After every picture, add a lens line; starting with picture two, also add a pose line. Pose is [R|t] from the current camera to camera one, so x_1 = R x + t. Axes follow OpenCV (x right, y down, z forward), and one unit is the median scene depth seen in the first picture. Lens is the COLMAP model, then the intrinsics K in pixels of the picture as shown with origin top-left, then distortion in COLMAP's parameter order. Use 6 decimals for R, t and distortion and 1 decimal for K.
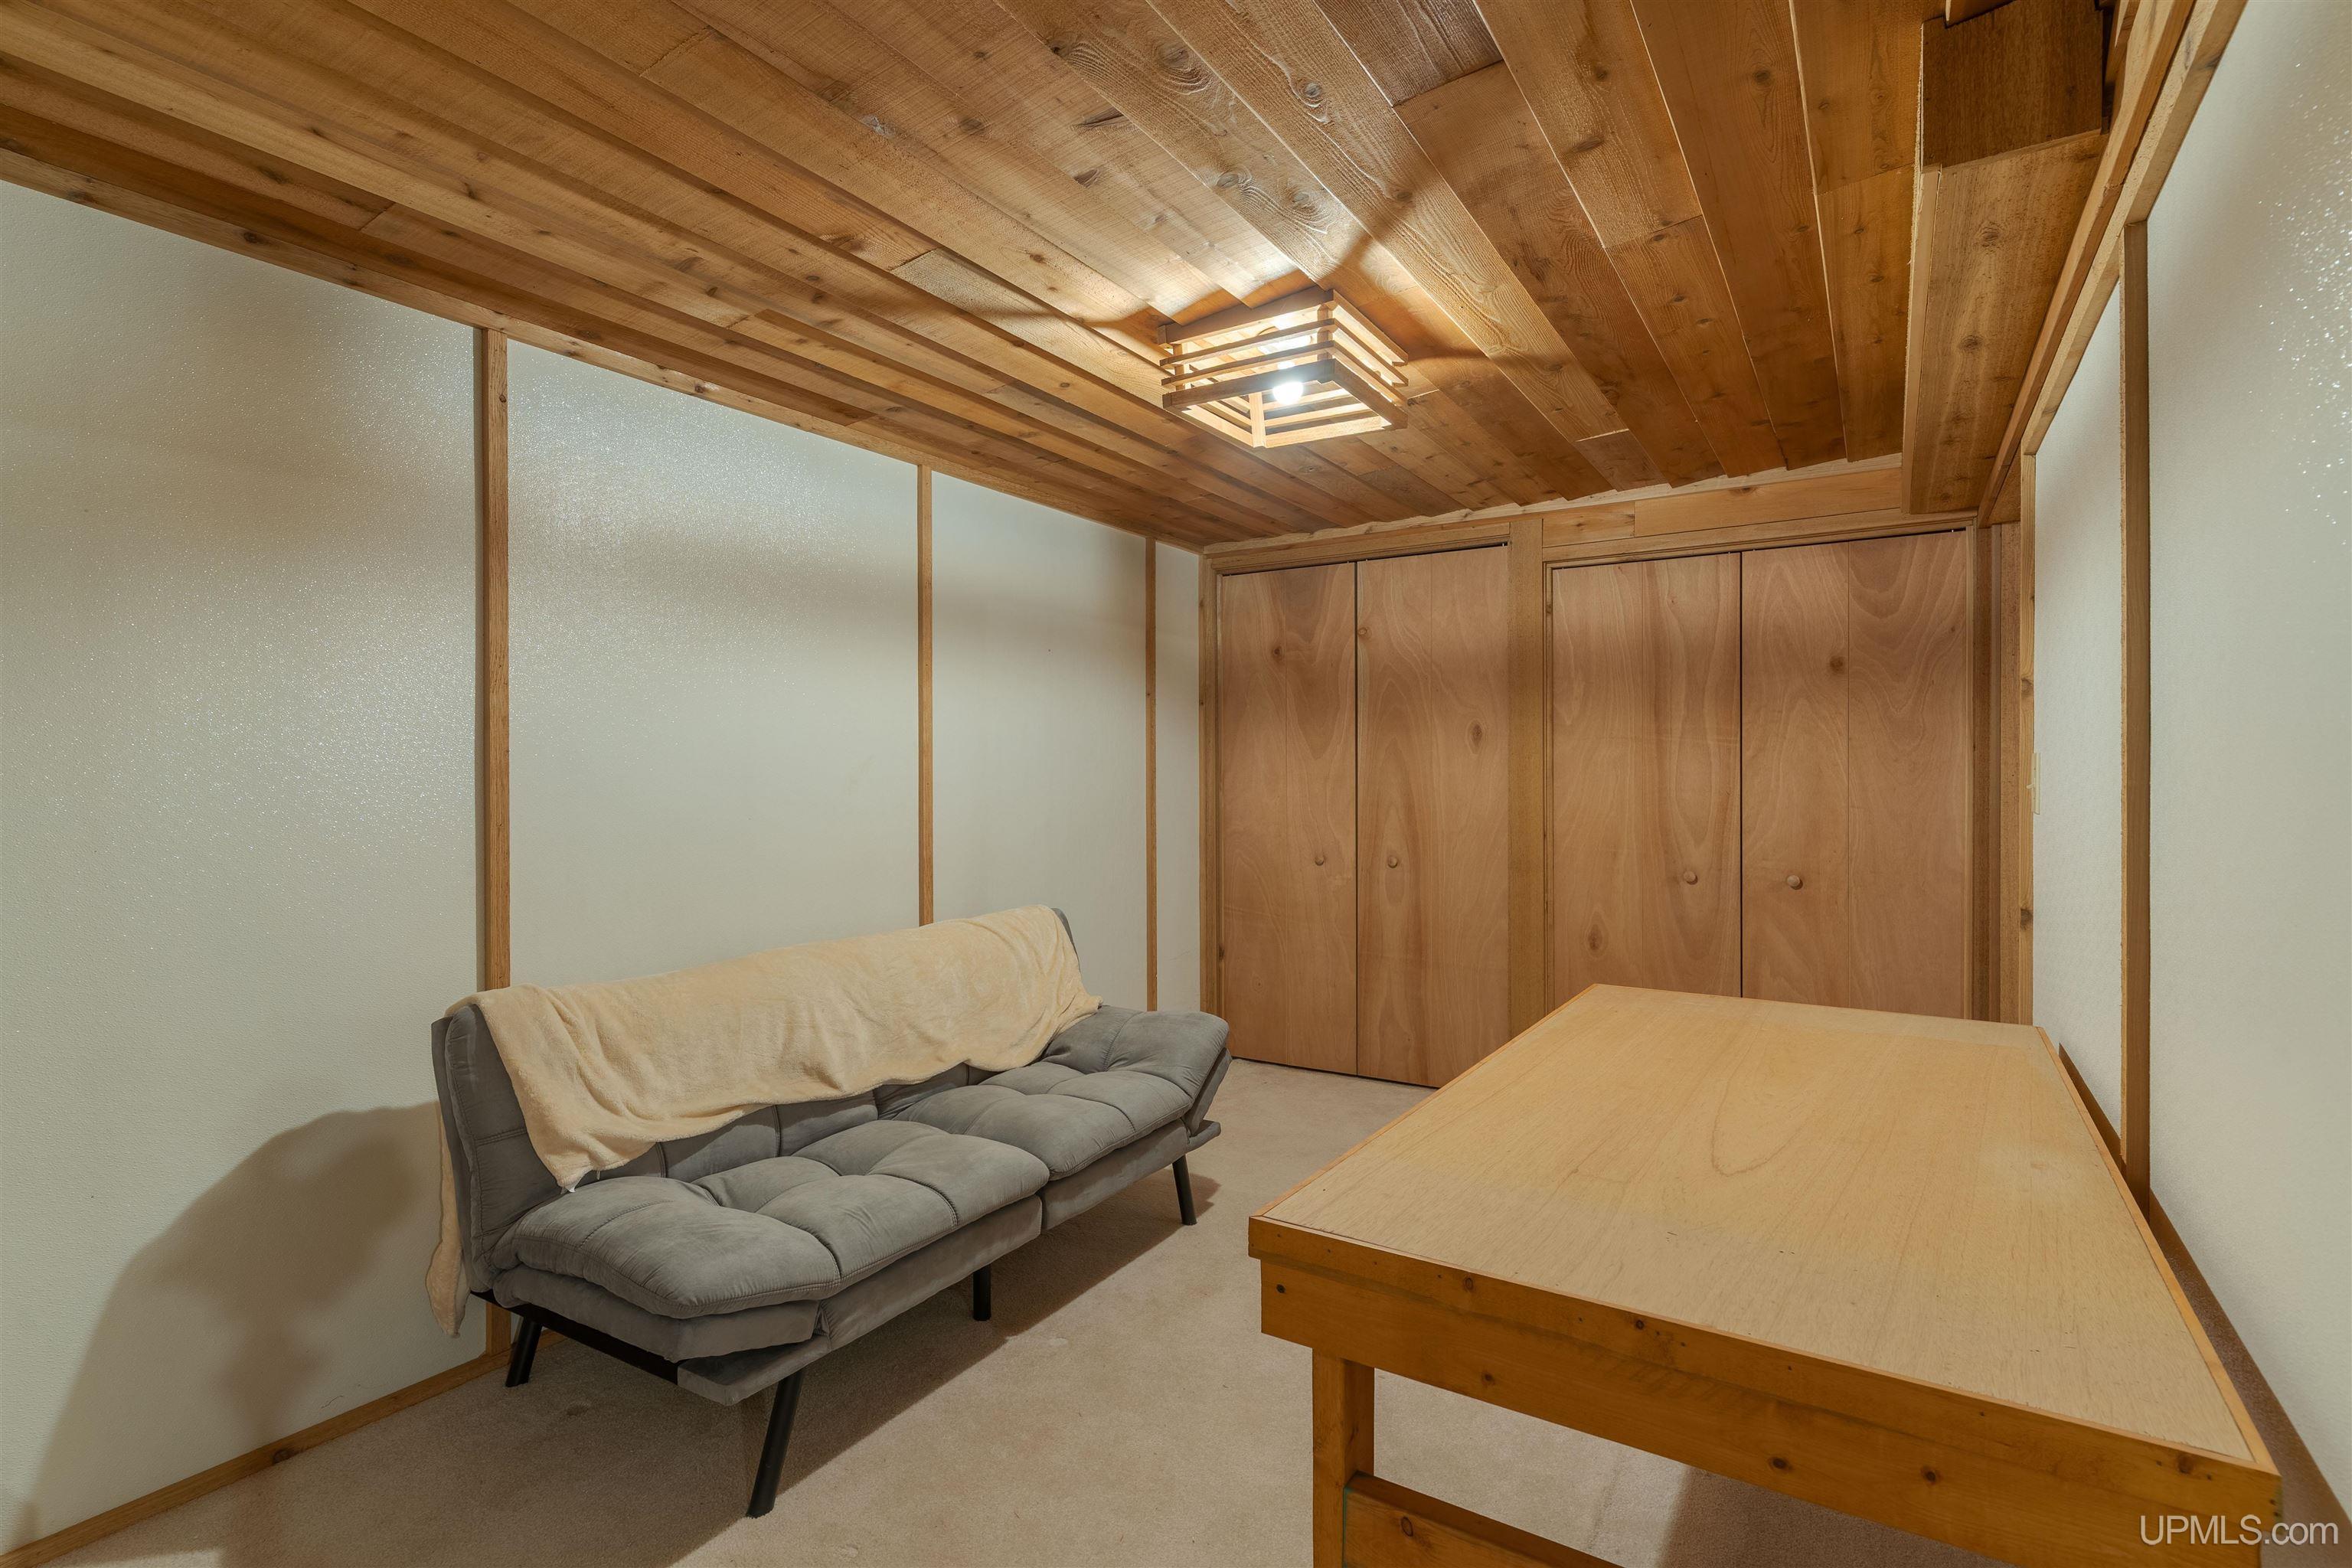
lens RADIAL K [[1126.6, 0, 1173.0], [0, 1126.6, 783.8], [0, 0, 1]] dist [-0.000889, 0.000303]
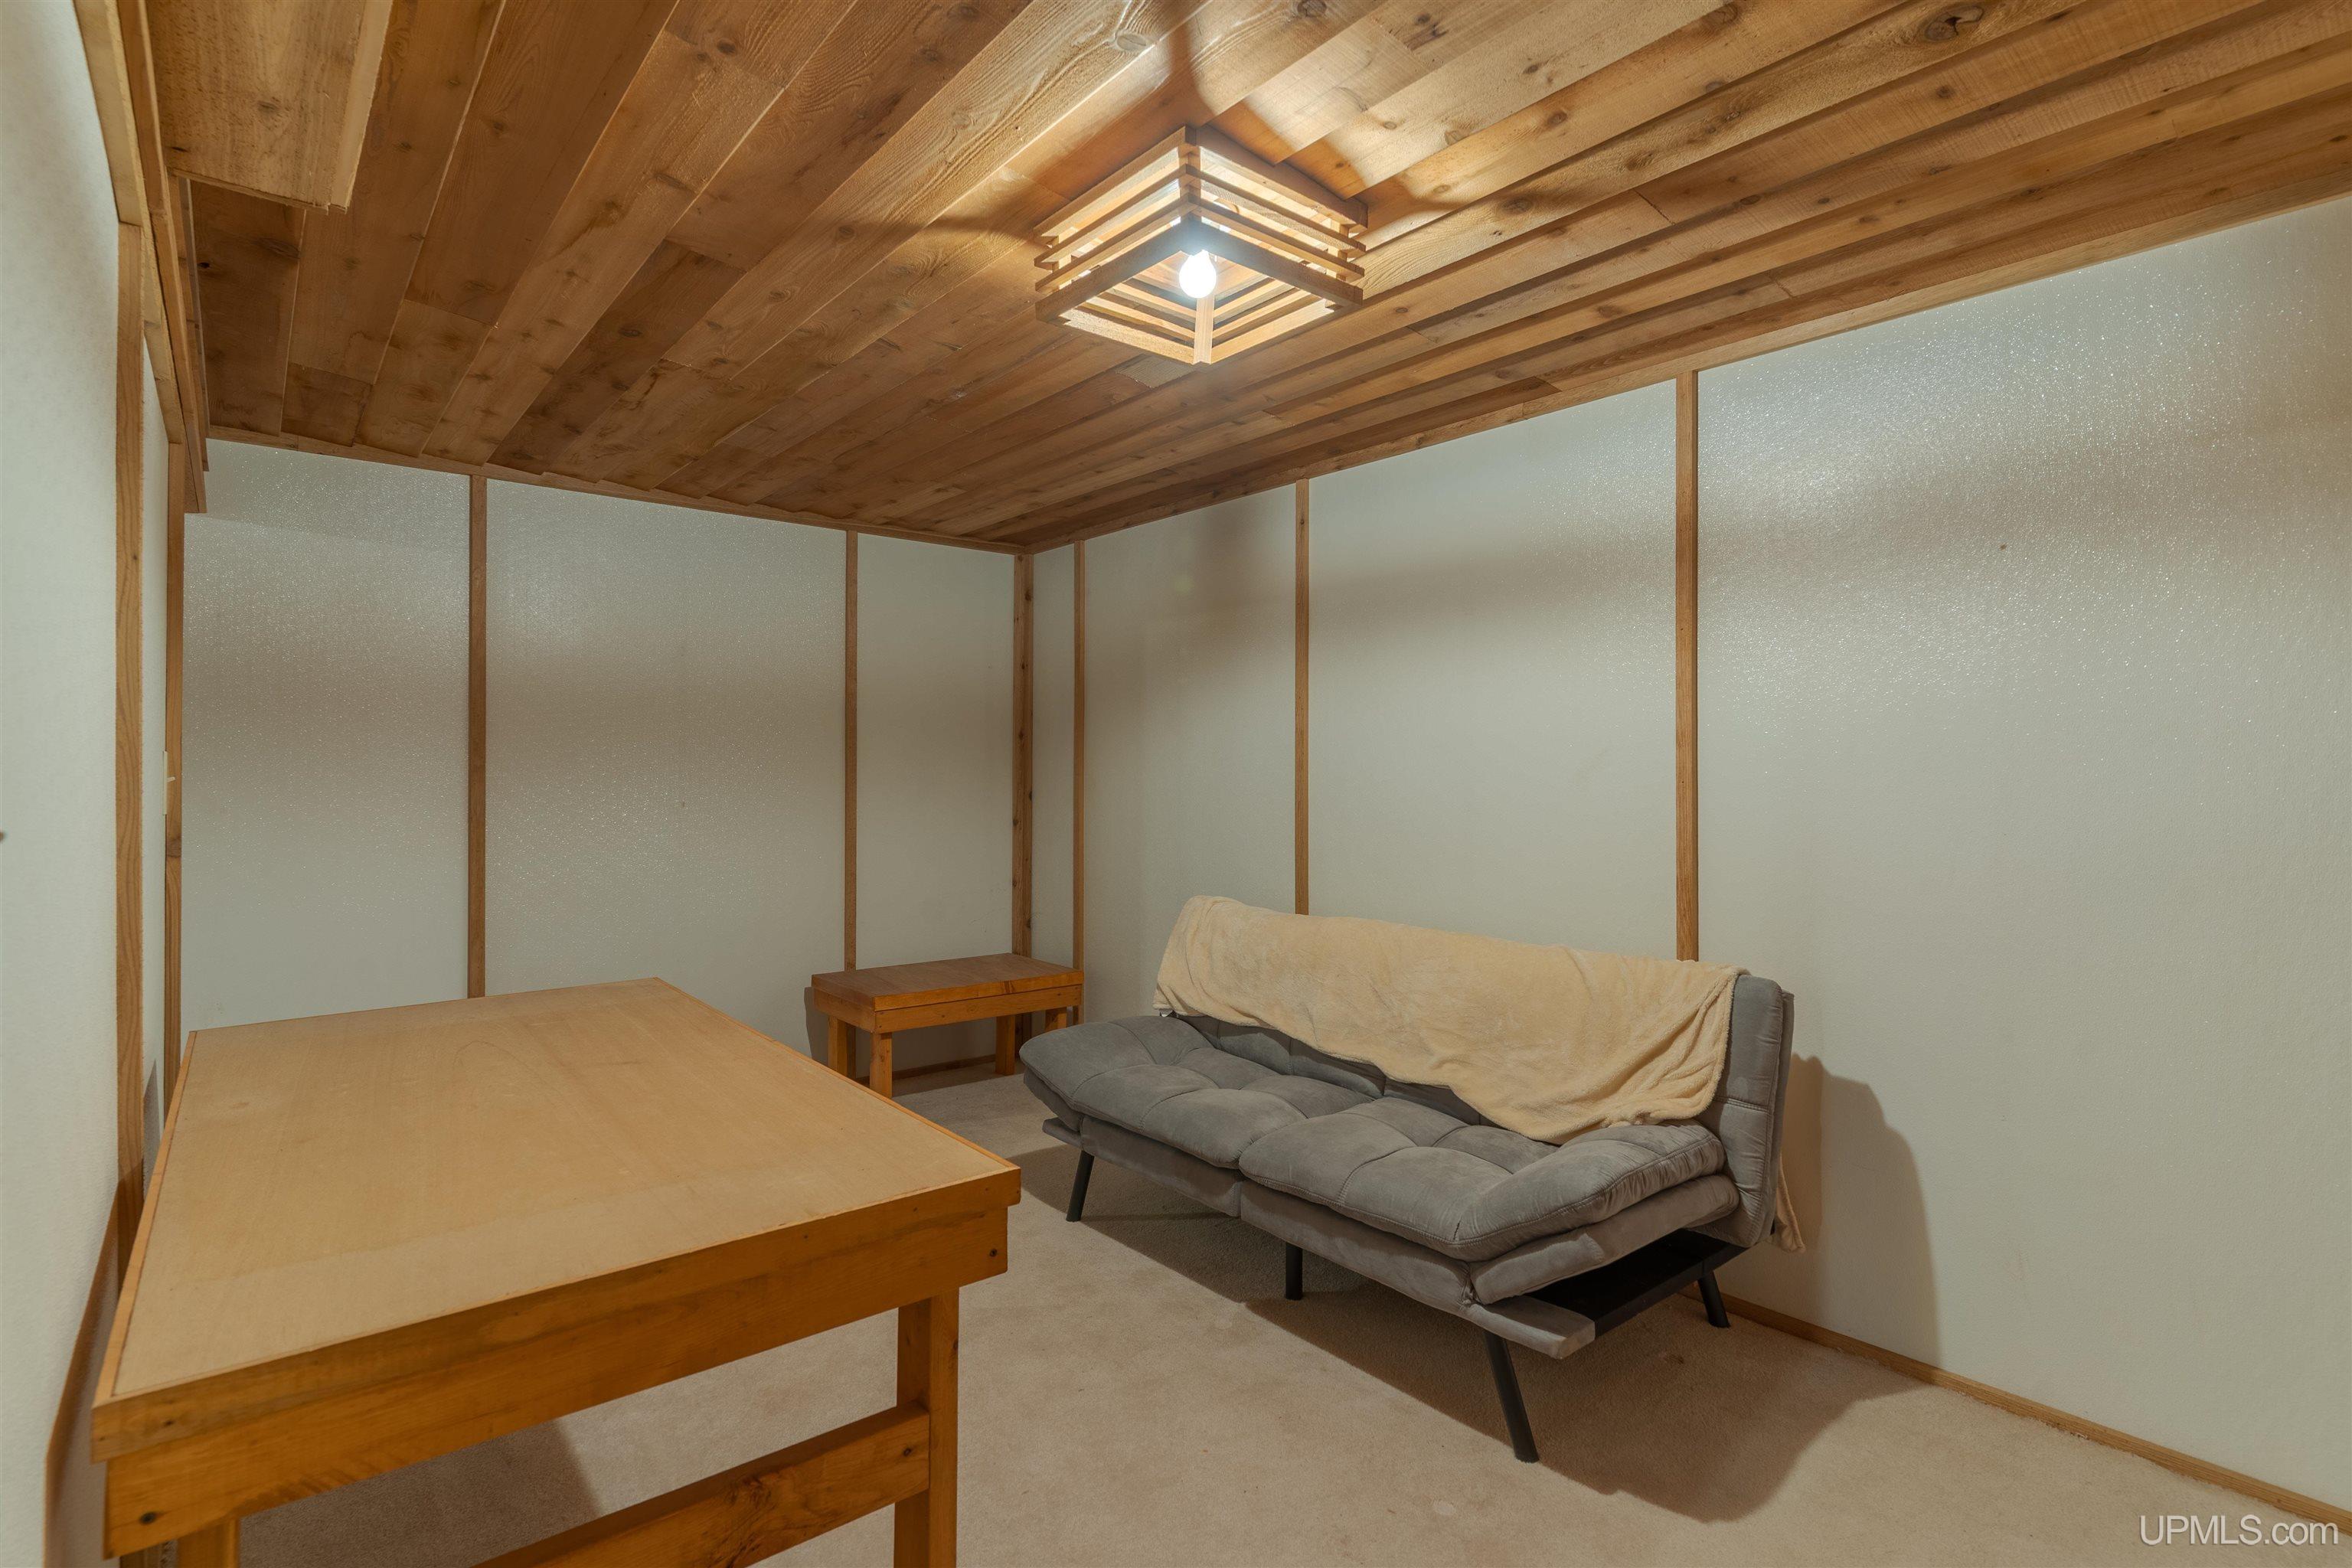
lens RADIAL K [[1126.6, 0, 1173.0], [0, 1126.6, 783.8], [0, 0, 1]] dist [-0.000889, 0.000303]
pose [[-0.309314, 0.010094, -0.950906, 0.986565], [-0.012598, 0.999812, 0.014711, -0.009691], [0.950877, 0.016530, -0.309129, 1.421781]]
